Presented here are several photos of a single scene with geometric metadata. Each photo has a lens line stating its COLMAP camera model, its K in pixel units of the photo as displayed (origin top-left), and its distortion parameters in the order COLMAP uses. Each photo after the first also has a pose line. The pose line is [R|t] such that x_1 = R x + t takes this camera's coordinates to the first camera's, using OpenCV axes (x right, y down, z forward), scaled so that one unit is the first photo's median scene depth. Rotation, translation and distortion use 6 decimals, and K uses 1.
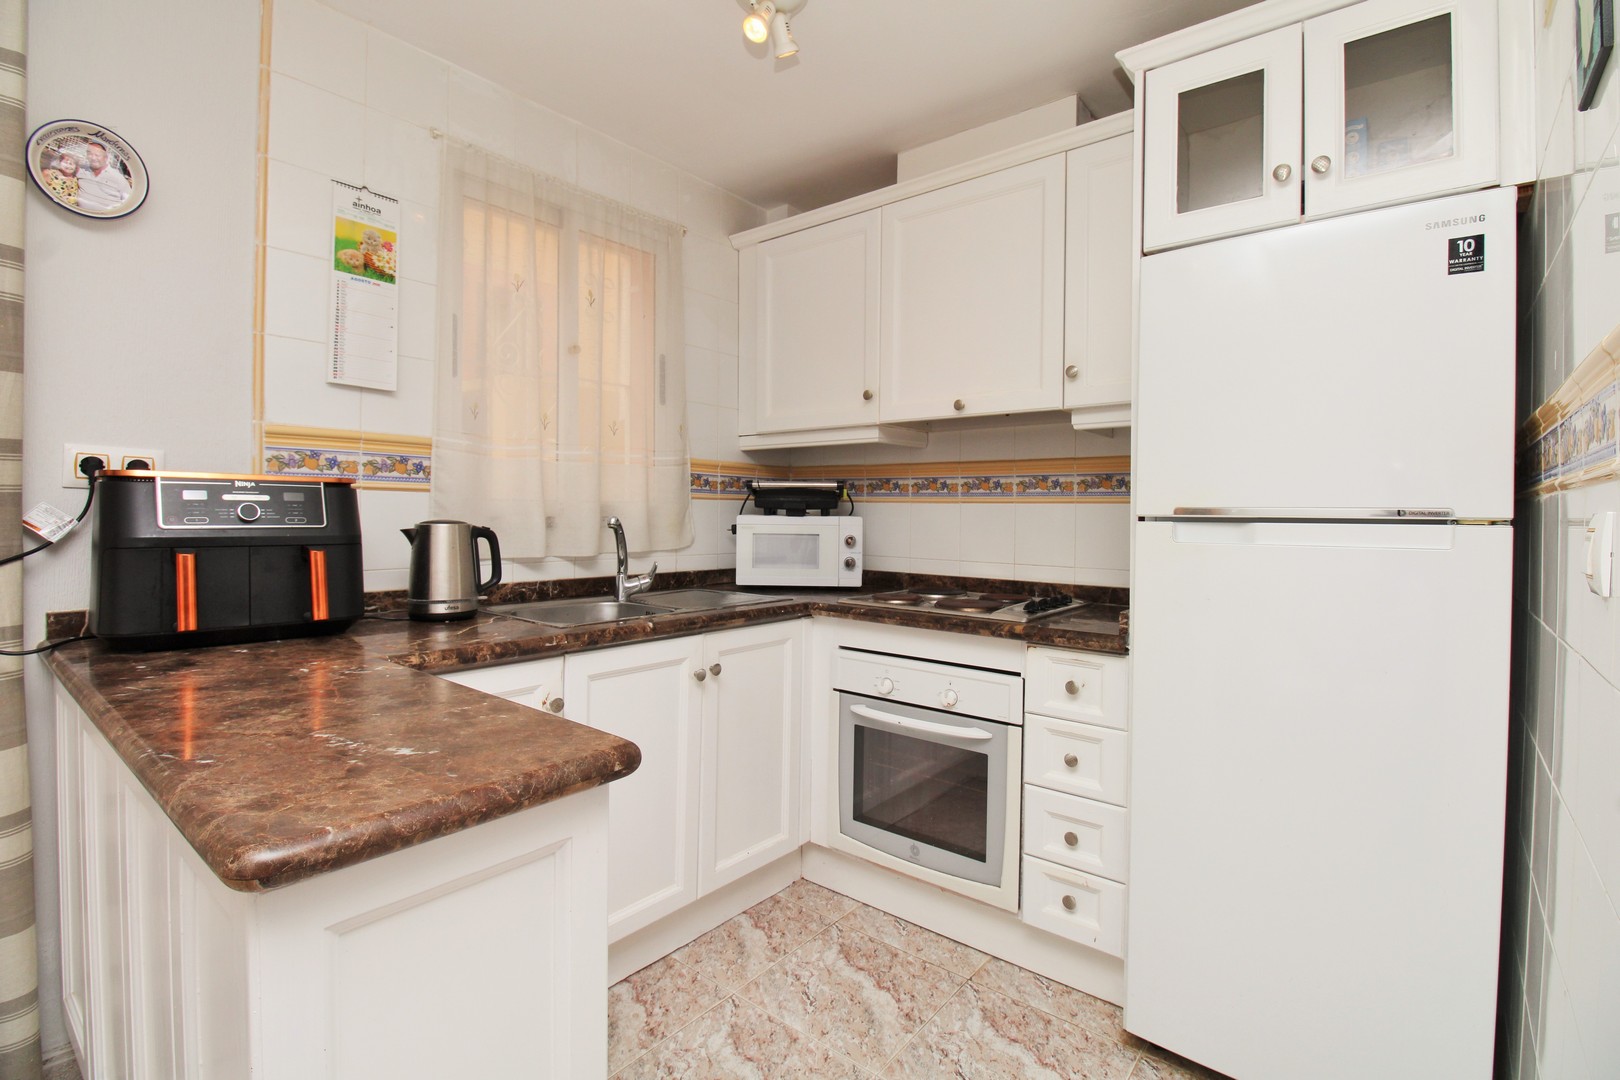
lens RADIAL K [[746.2, 0, 803.2], [0, 746.2, 523.4], [0, 0, 1]] dist [-0.015713, -0.006702]
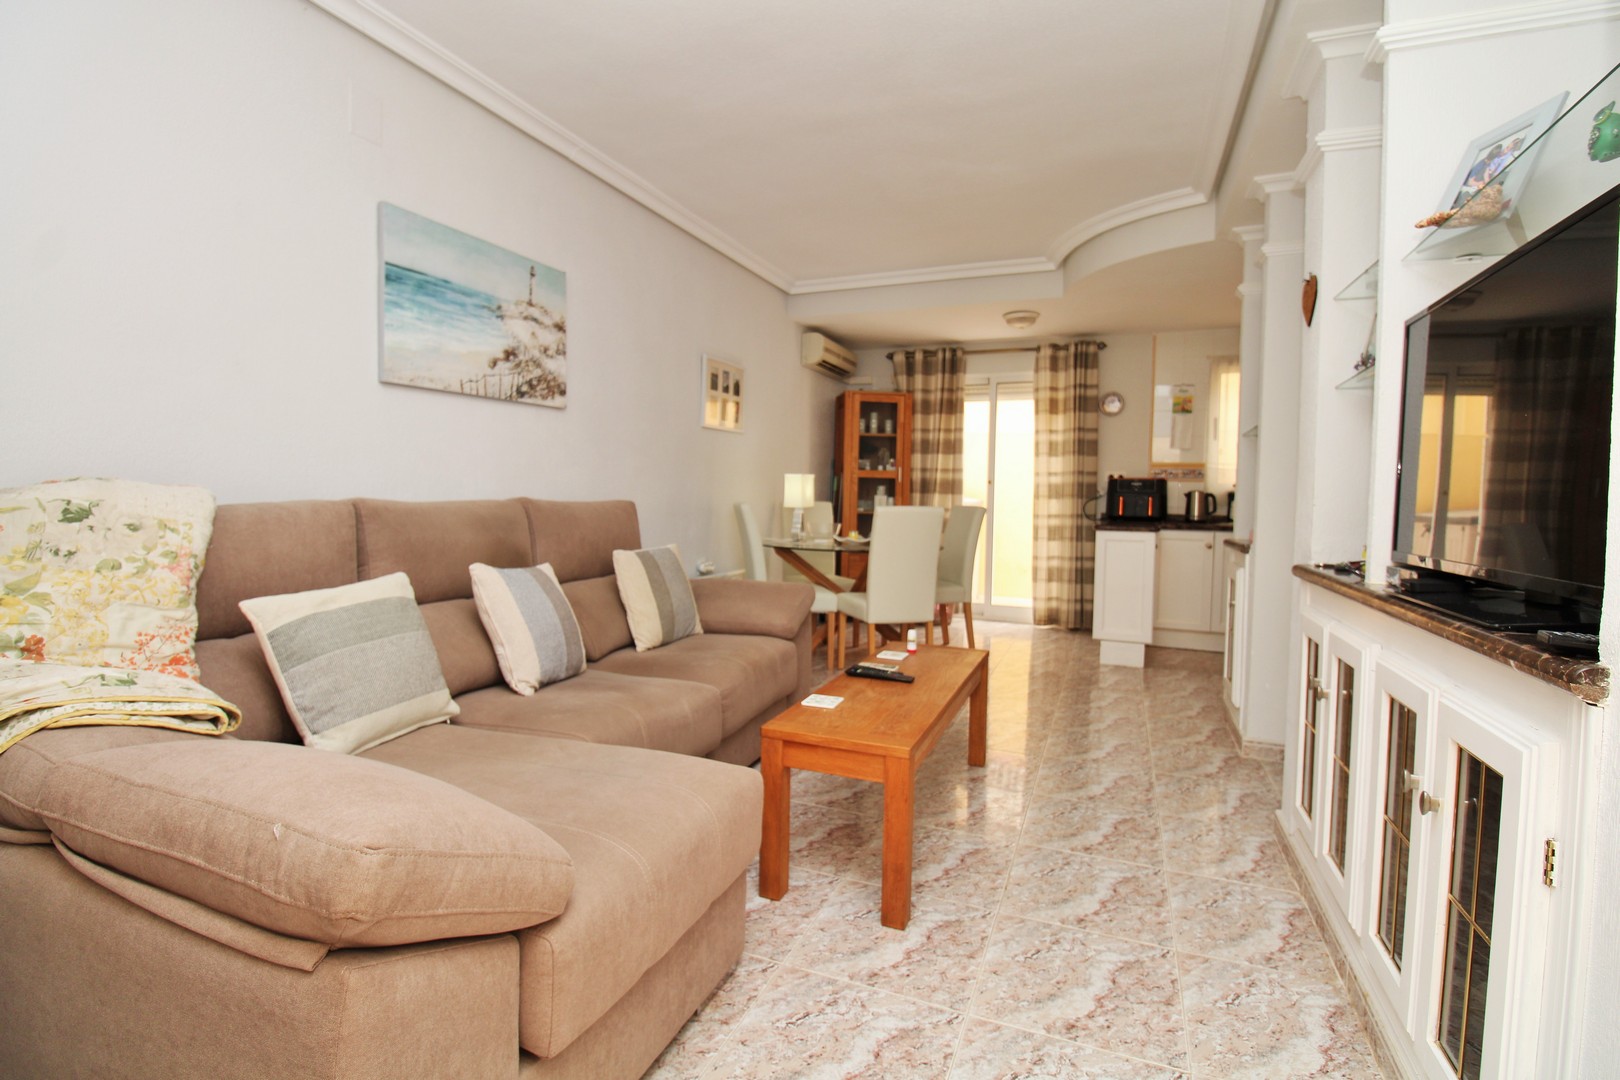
lens RADIAL K [[746.2, 0, 825.8], [0, 746.2, 528.9], [0, 0, 1]] dist [-0.015713, -0.006702]
pose [[0.300984, 0.037776, -0.952881, 1.672115], [-0.024024, 0.999198, 0.032024, 0.076779], [0.953327, 0.013254, 0.301650, -1.170972]]
